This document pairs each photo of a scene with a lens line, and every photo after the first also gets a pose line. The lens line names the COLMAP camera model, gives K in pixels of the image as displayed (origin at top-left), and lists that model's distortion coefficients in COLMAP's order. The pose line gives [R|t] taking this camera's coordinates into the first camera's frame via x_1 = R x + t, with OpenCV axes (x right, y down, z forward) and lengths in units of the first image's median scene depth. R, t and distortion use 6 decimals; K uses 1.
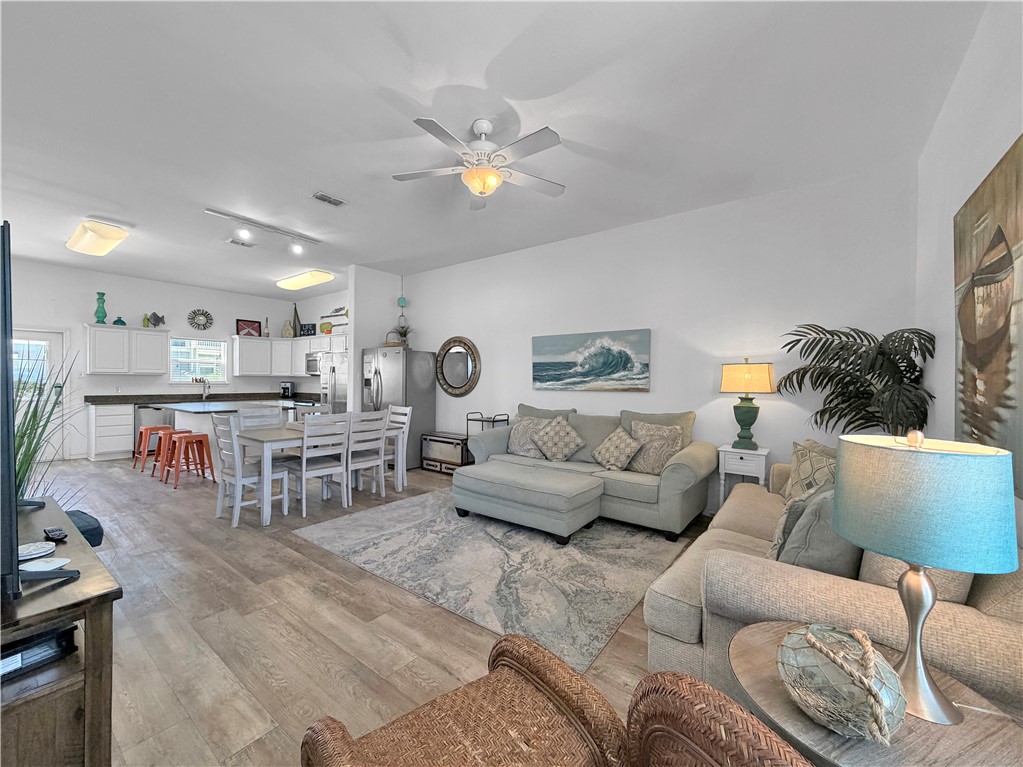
lens RADIAL K [[413.2, 0, 507.1], [0, 413.2, 383.5], [0, 0, 1]] dist [-0.000074, -0.000021]
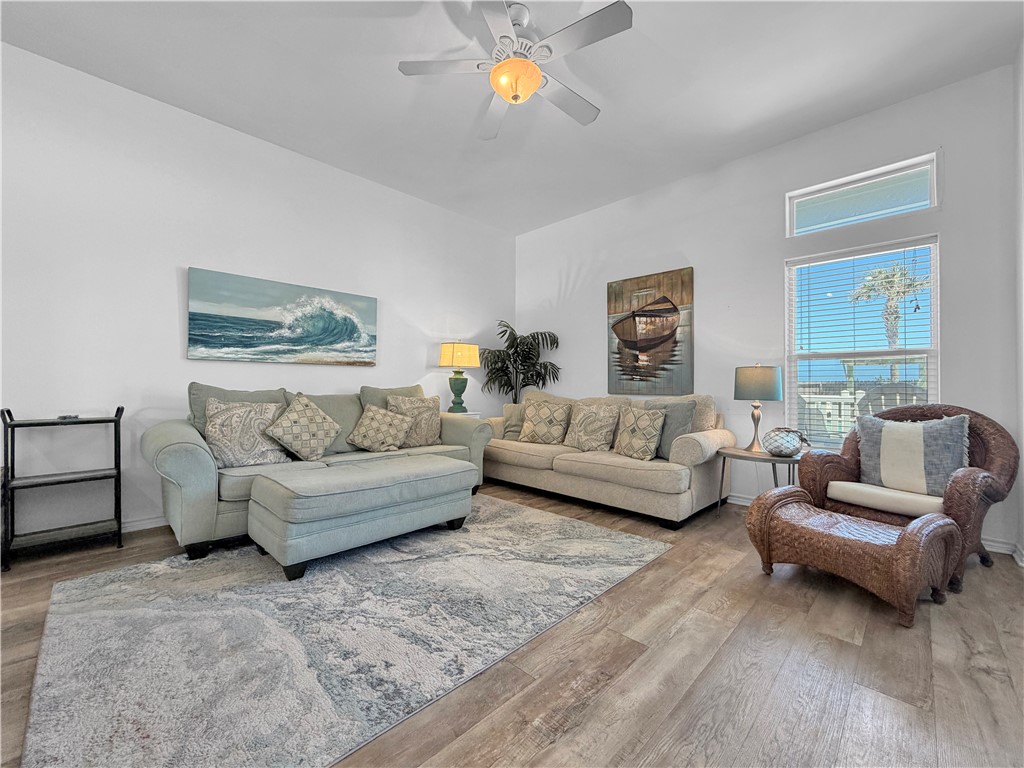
lens RADIAL K [[413.6, 0, 518.2], [0, 413.6, 381.7], [0, 0, 1]] dist [-0.000074, -0.000021]
pose [[0.116981, 0.002808, 0.993130, -0.508040], [0.004539, 0.999984, -0.003362, 0.056027], [-0.993124, 0.004902, 0.116966, 0.535628]]
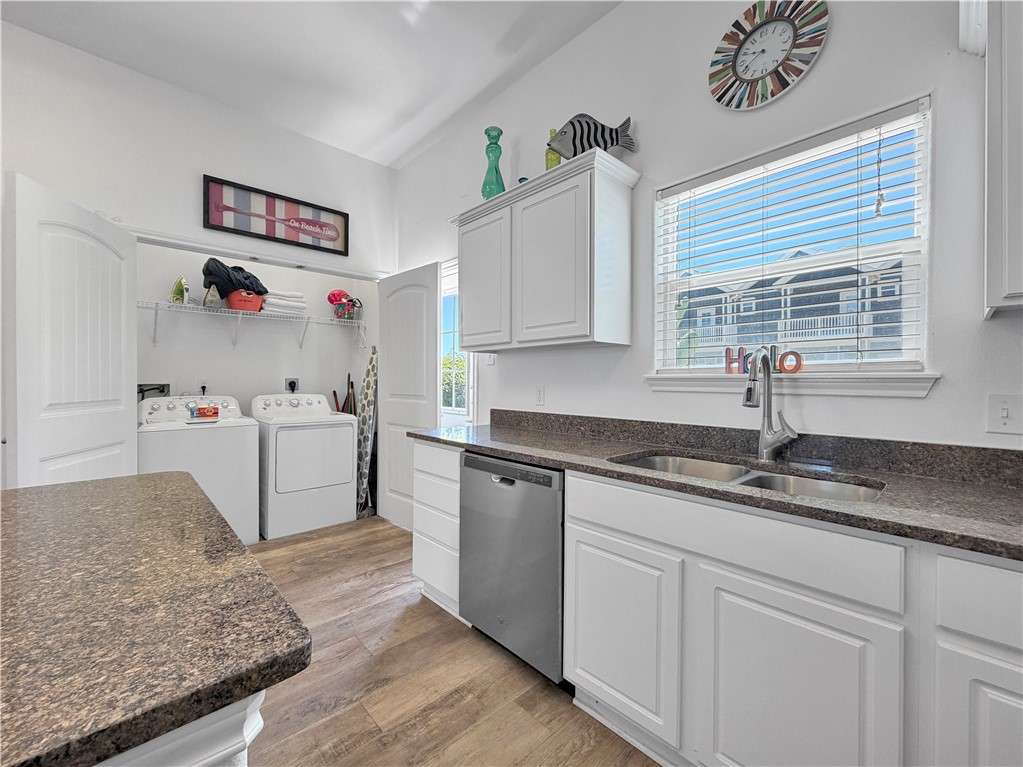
lens RADIAL K [[425.0, 0, 514.5], [0, 425.0, 383.1], [0, 0, 1]] dist [0.001849, 0.000081]
pose [[-0.163890, -0.000650, -0.986478, -0.850947], [-0.004835, 0.999988, 0.000144, 0.006102], [0.986467, 0.004793, -0.163891, 1.492652]]
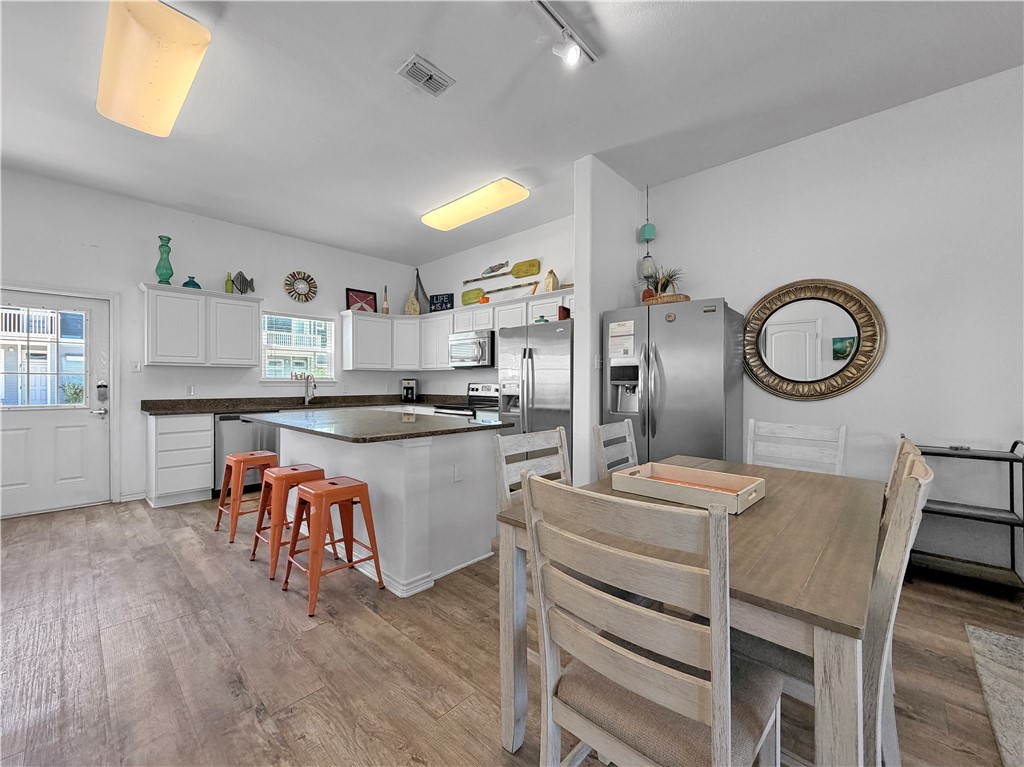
lens RADIAL K [[413.6, 0, 501.6], [0, 413.6, 383.7], [0, 0, 1]] dist [-0.000074, -0.000021]
pose [[0.993936, -0.007533, -0.109697, -0.559744], [0.007088, 0.999965, -0.004443, 0.015192], [0.109727, 0.003639, 0.993955, 0.594401]]
